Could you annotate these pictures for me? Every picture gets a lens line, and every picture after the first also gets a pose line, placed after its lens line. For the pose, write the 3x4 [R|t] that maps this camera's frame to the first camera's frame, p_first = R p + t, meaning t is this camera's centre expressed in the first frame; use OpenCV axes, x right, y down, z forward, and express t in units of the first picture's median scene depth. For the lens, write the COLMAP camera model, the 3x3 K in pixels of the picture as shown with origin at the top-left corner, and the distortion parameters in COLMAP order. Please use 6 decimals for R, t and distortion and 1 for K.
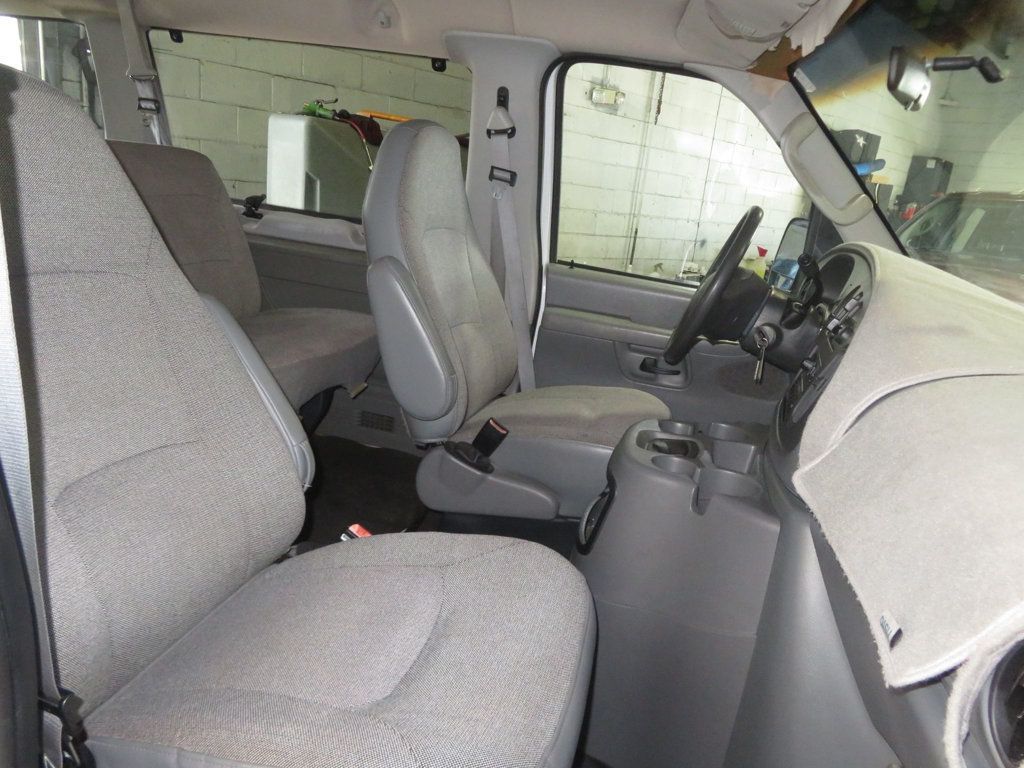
lens RADIAL K [[744.2, 0, 512.0], [0, 744.2, 384.0], [0, 0, 1]] dist [-0.002761, 0.009254]
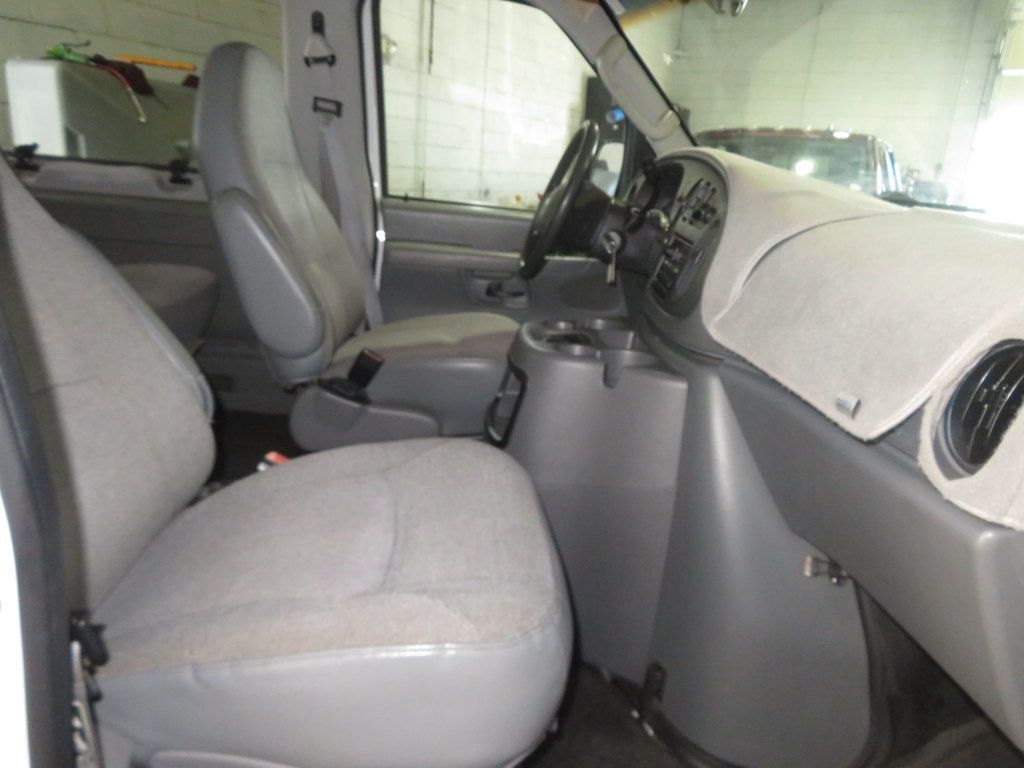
lens RADIAL K [[744.2, 0, 512.0], [0, 744.2, 384.0], [0, 0, 1]] dist [-0.002761, 0.009254]
pose [[0.953602, -0.129705, 0.271697, -0.100199], [0.116820, 0.991144, 0.063146, 0.046775], [-0.277481, -0.028476, 0.960309, -0.001893]]
